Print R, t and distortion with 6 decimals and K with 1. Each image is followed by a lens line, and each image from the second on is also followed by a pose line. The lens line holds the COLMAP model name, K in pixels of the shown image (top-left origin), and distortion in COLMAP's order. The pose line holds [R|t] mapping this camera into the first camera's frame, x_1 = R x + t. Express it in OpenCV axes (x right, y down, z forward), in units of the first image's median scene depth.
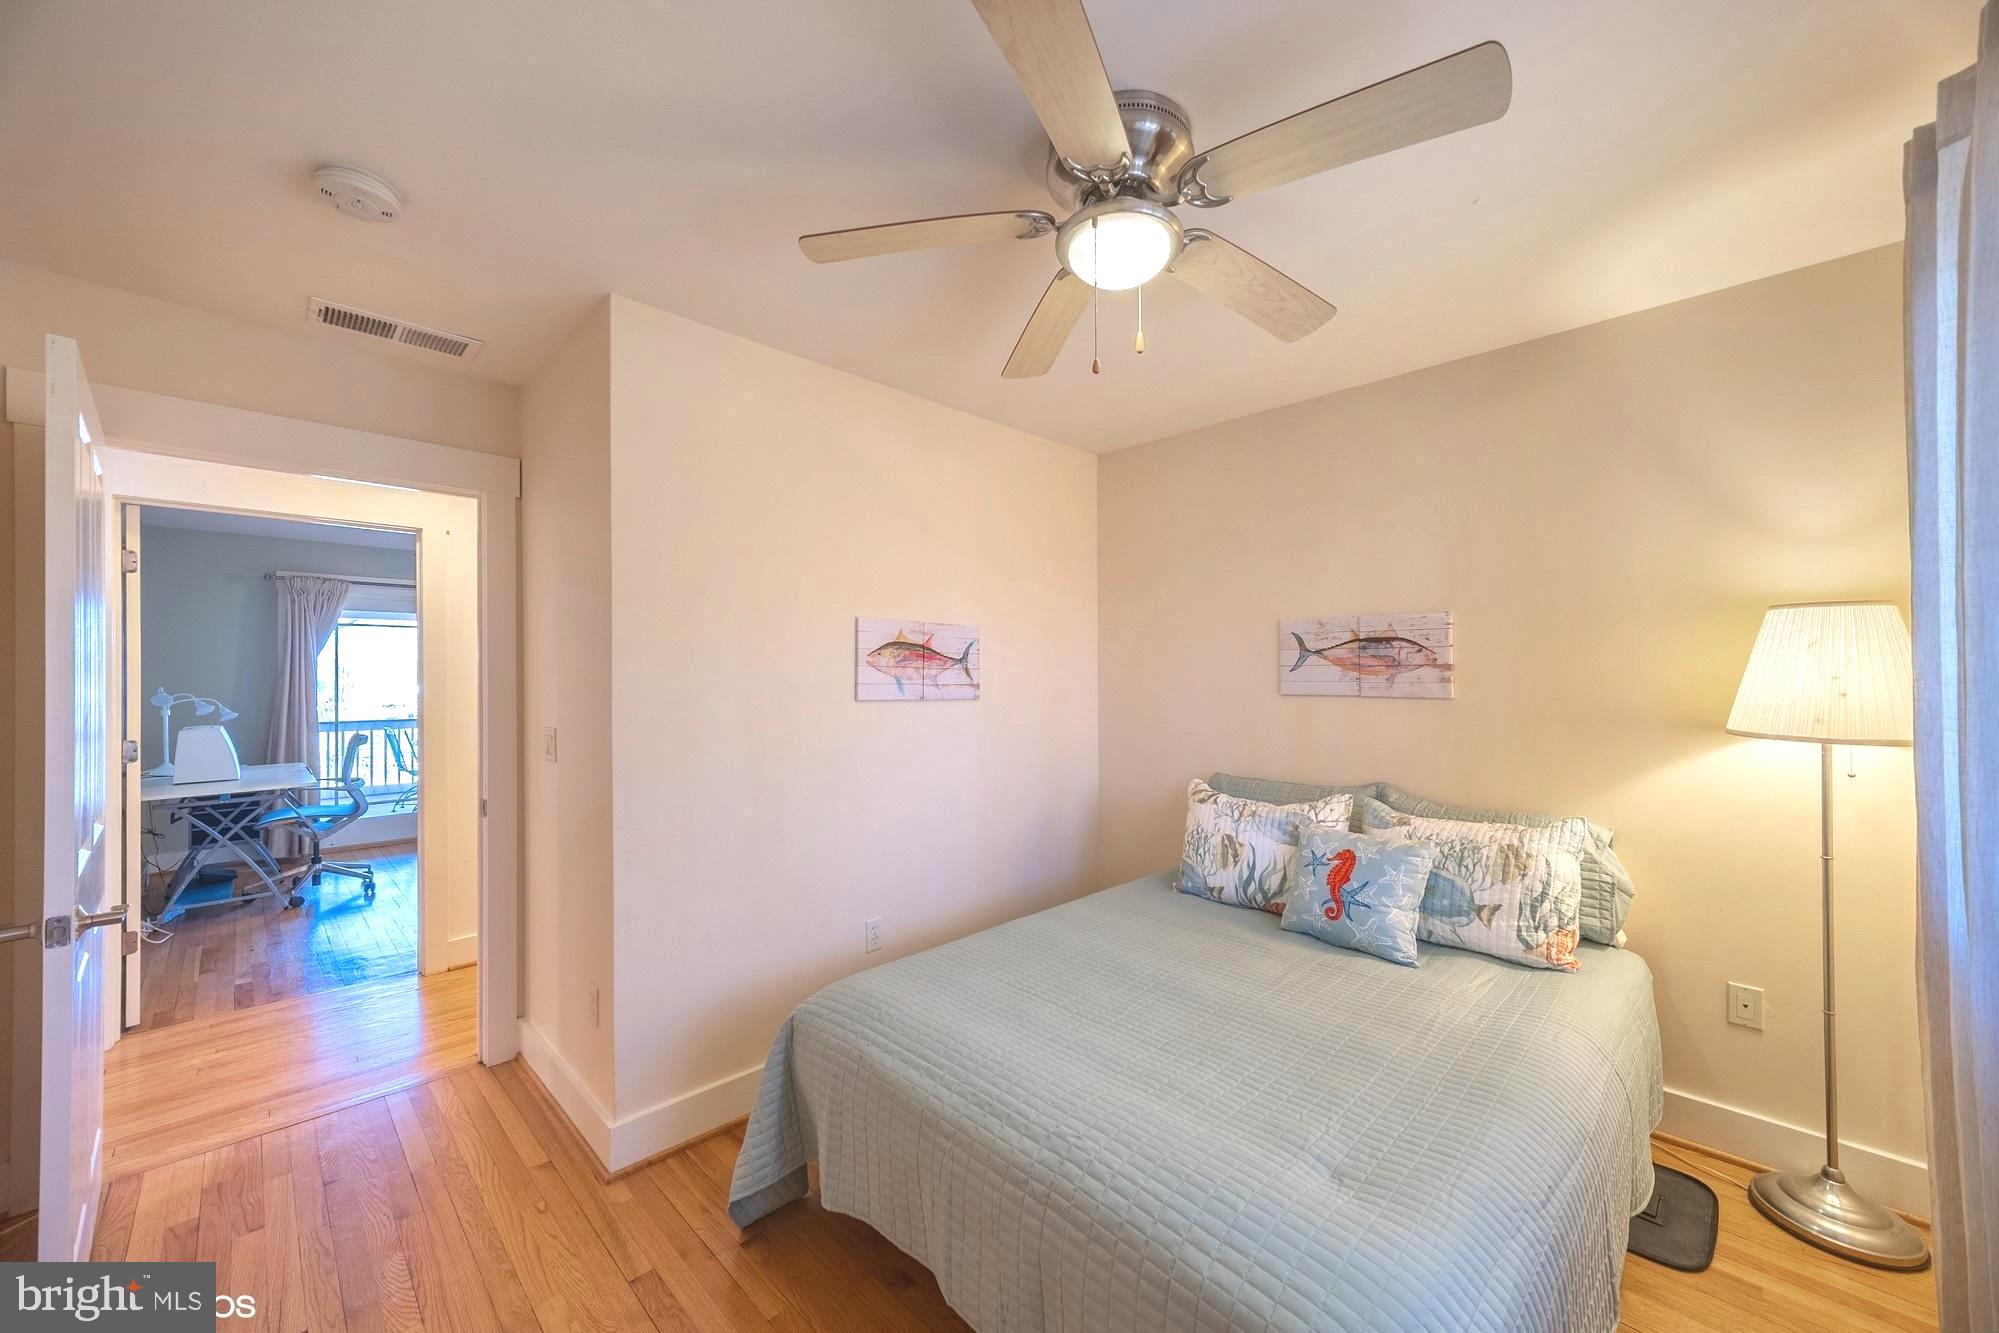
lens RADIAL K [[745.5, 0, 997.7], [0, 745.5, 692.0], [0, 0, 1]] dist [0.003592, 0.000289]
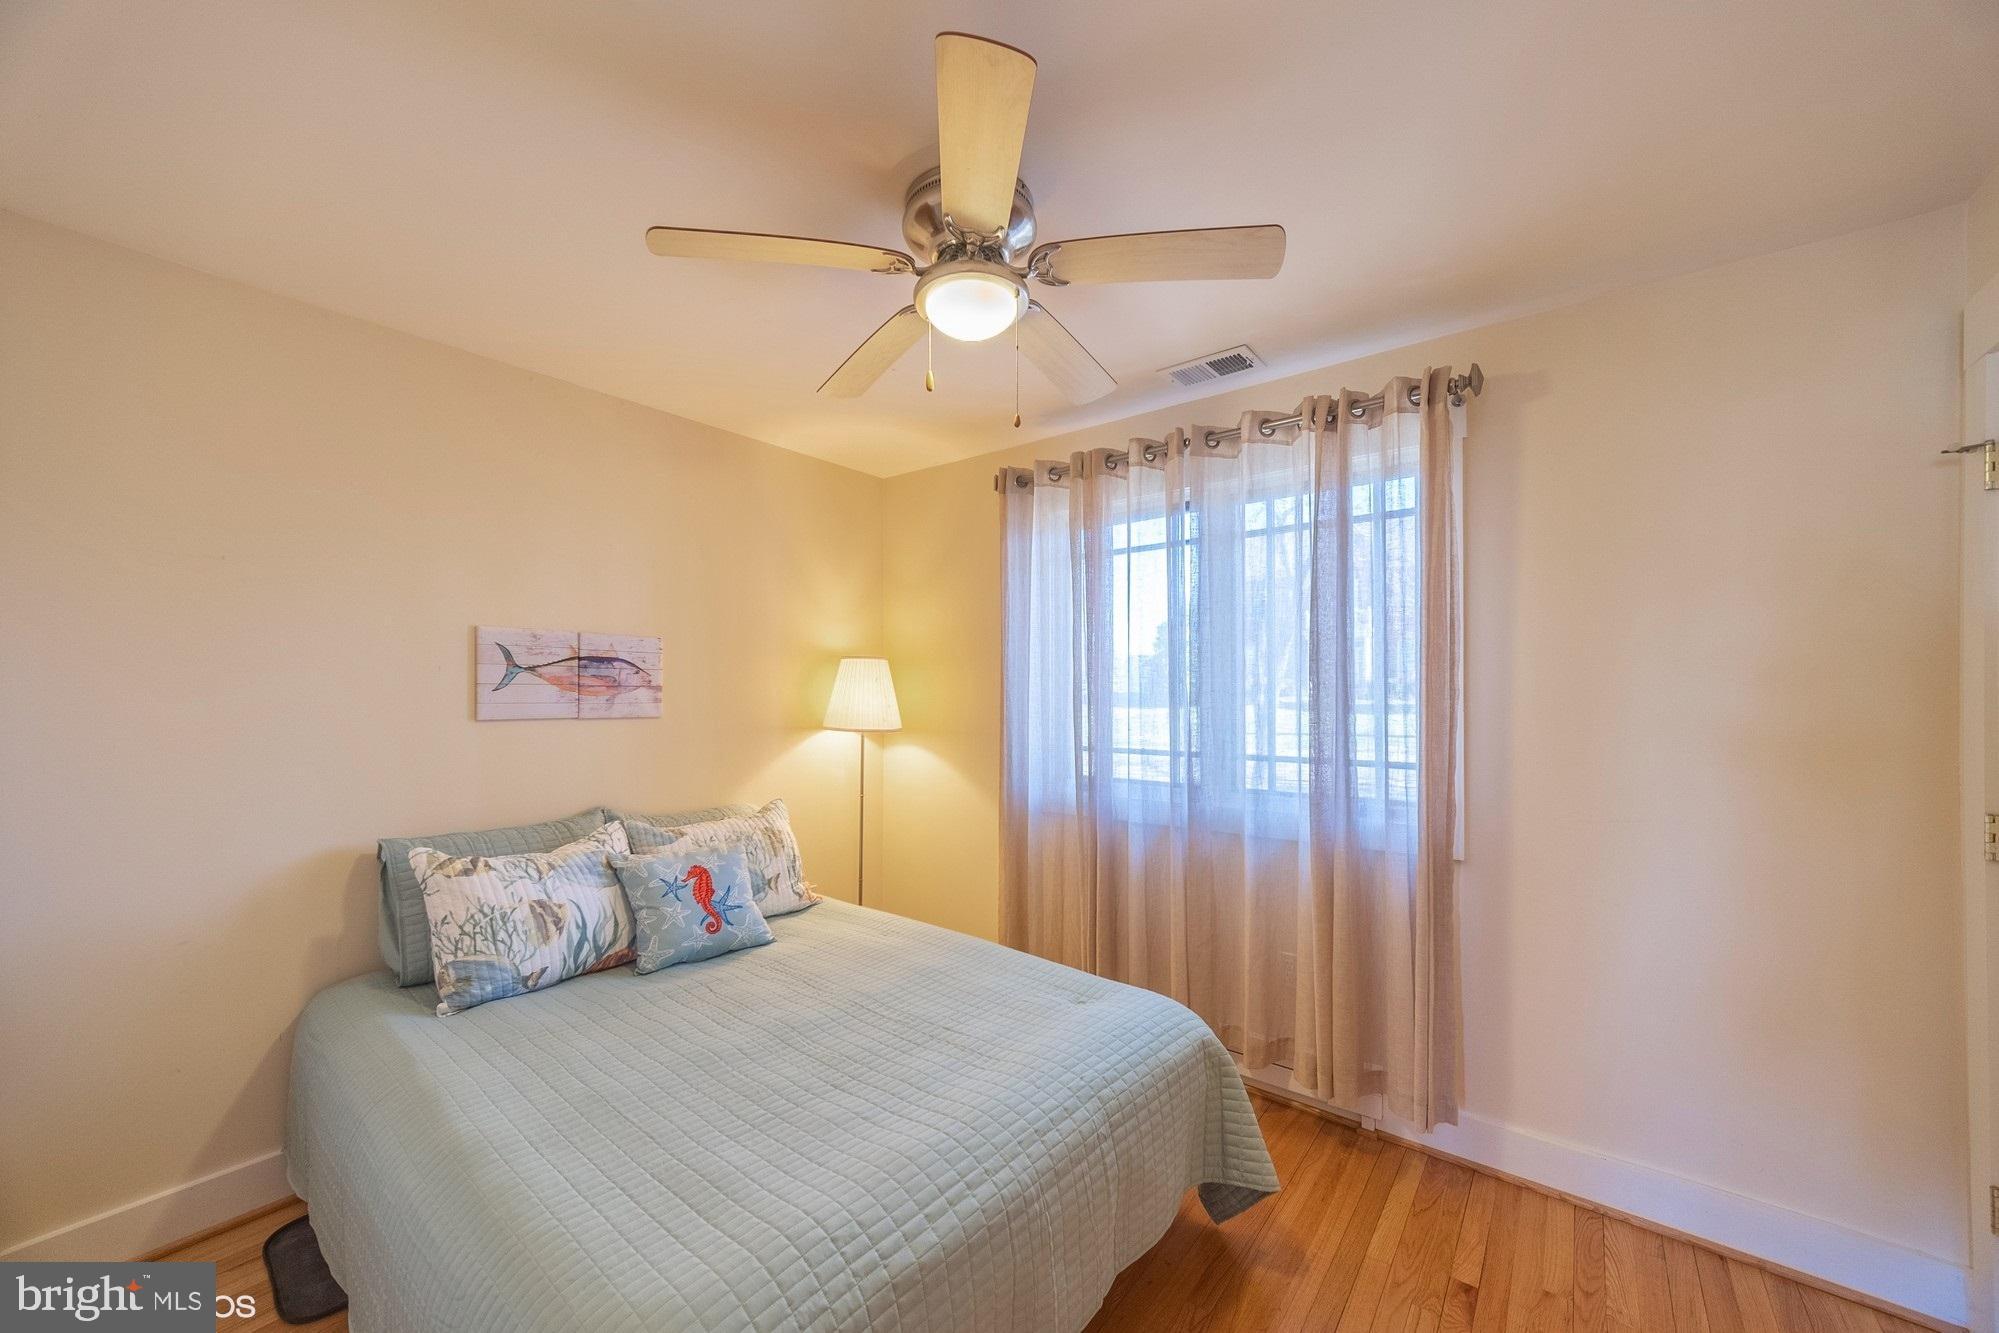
lens RADIAL K [[745.5, 0, 997.7], [0, 745.5, 692.0], [0, 0, 1]] dist [0.003592, 0.000289]
pose [[-0.109139, 0.003349, 0.994021, -0.529931], [0.018721, 0.999824, -0.001313, -0.016970], [-0.993850, 0.018466, -0.109182, 0.611221]]
